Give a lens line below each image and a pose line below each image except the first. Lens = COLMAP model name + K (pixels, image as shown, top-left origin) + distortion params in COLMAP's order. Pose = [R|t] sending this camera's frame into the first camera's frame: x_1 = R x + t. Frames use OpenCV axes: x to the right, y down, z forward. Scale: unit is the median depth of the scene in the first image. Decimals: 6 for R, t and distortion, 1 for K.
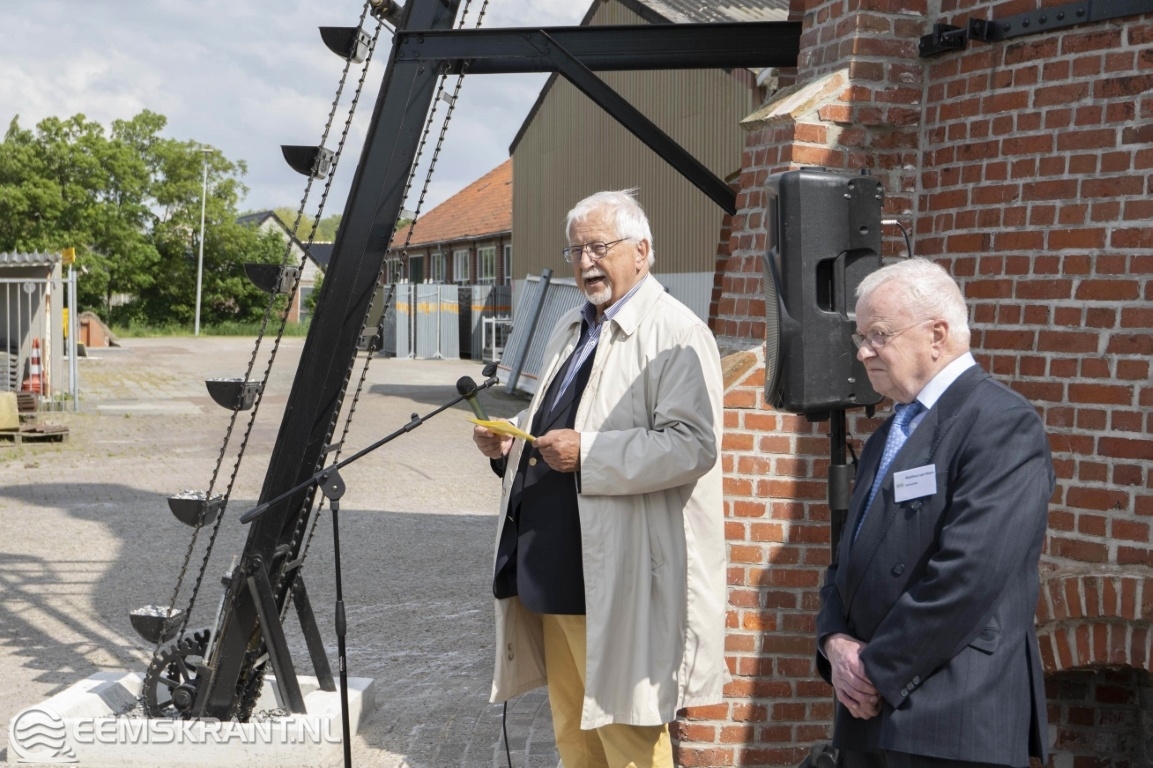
lens RADIAL K [[1930.8, 0, 576.3], [0, 1930.8, 369.9], [0, 0, 1]] dist [-0.009929, 0.007641]
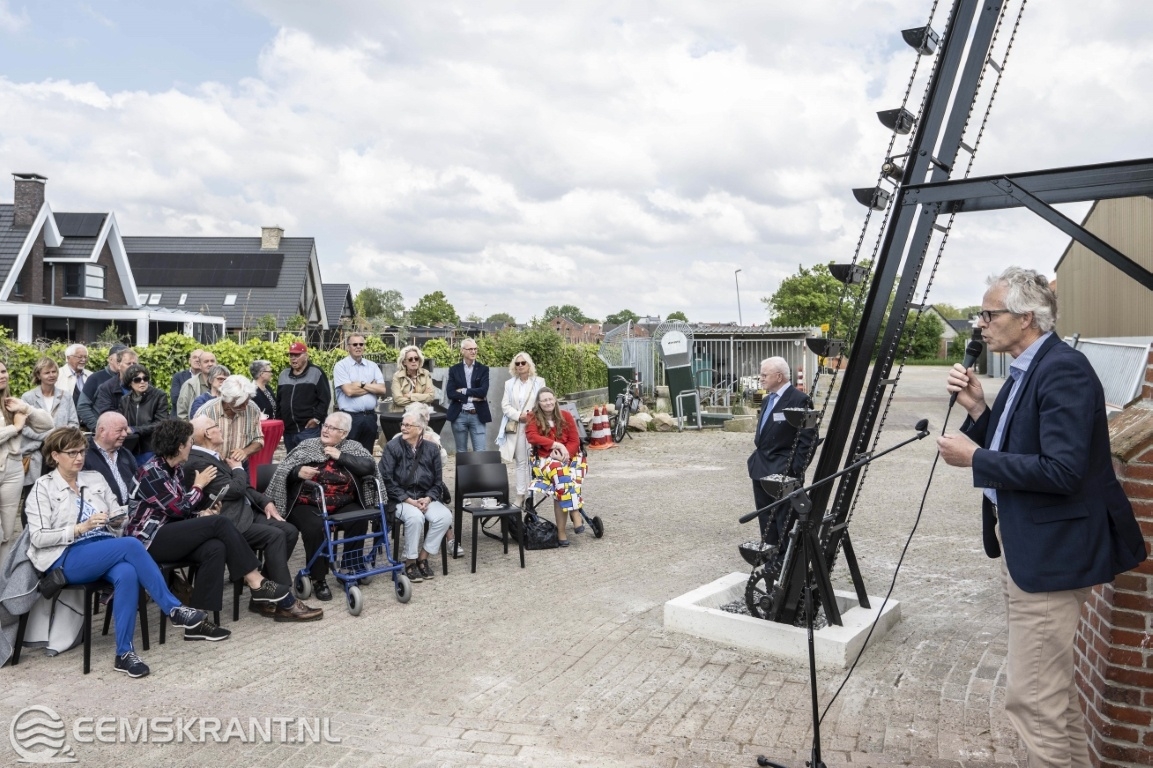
lens RADIAL K [[868.9, 0, 574.1], [0, 868.9, 333.7], [0, 0, 1]] dist [-0.009936, -0.005676]
pose [[0.852779, -0.002743, -0.522266, 0.037582], [-0.024016, 0.998722, -0.044460, -0.019593], [0.521720, 0.050458, 0.851623, 0.248416]]
